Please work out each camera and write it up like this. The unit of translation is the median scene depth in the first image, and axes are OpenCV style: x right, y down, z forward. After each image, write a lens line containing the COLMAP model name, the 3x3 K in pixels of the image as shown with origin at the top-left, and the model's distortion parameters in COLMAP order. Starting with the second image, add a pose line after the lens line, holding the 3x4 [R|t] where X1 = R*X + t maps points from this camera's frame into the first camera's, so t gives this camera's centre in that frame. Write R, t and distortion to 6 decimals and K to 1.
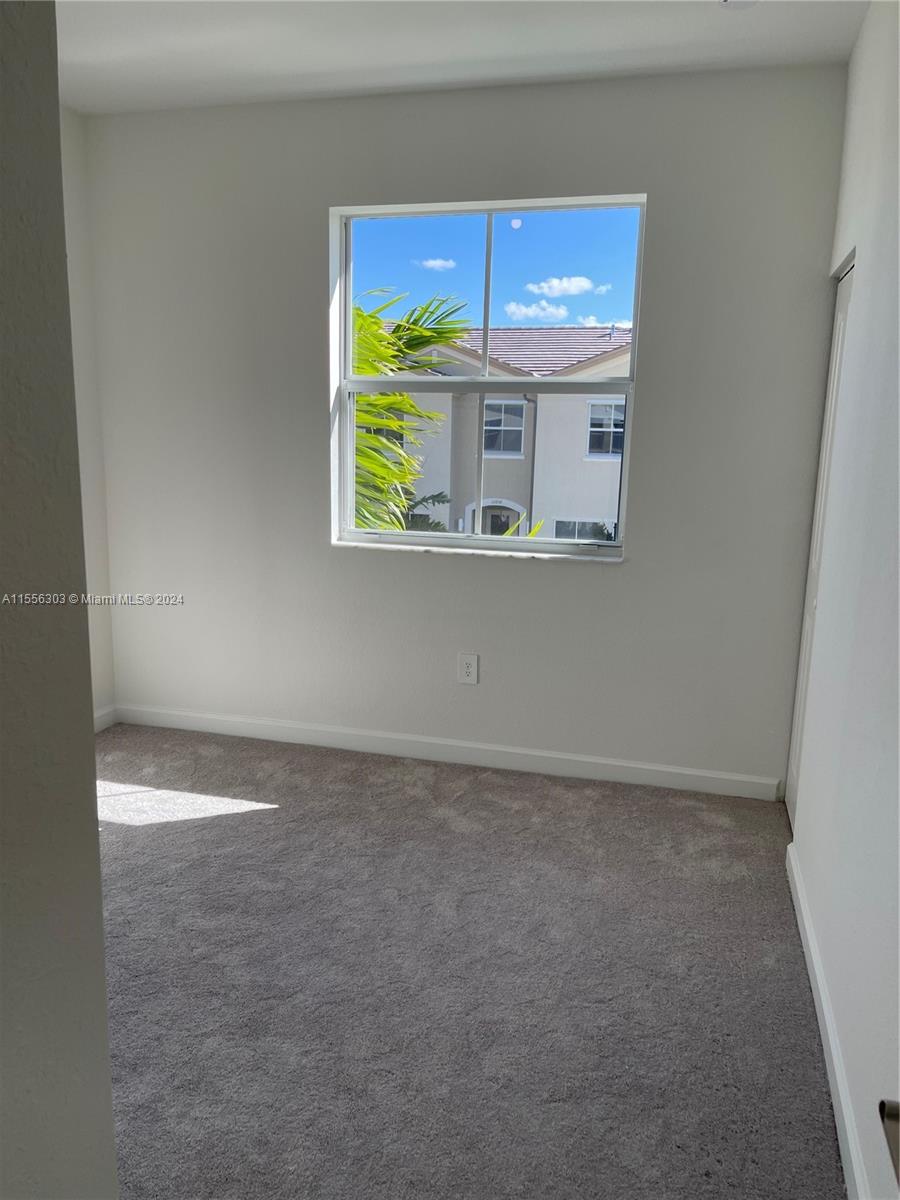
lens RADIAL K [[922.7, 0, 445.8], [0, 922.7, 592.5], [0, 0, 1]] dist [0.044270, -0.001722]
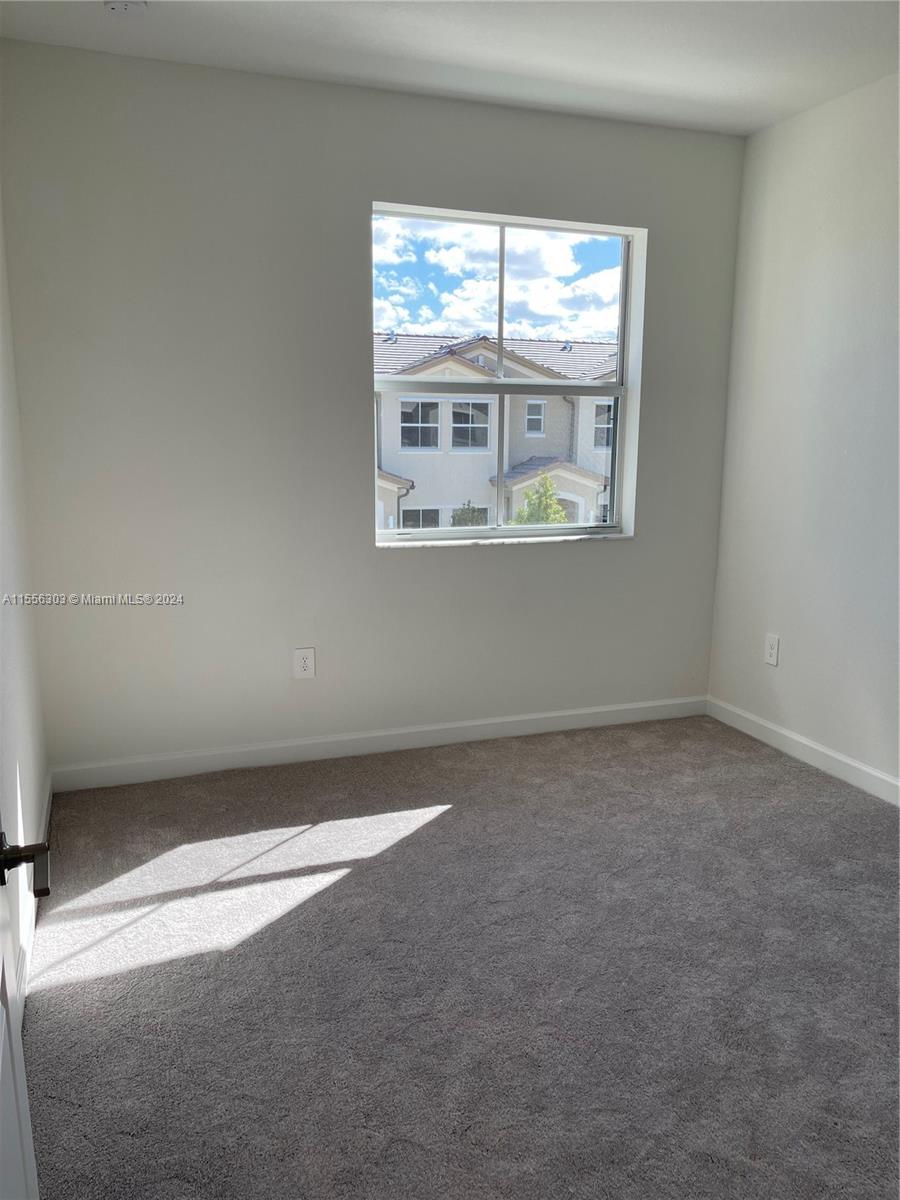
lens RADIAL K [[922.7, 0, 445.3], [0, 922.7, 607.7], [0, 0, 1]] dist [0.044270, -0.001722]
pose [[0.800686, -0.123319, 0.586255, -0.654470], [0.106957, 0.992288, 0.062650, -0.041140], [-0.589459, 0.012541, 0.807701, 0.164146]]
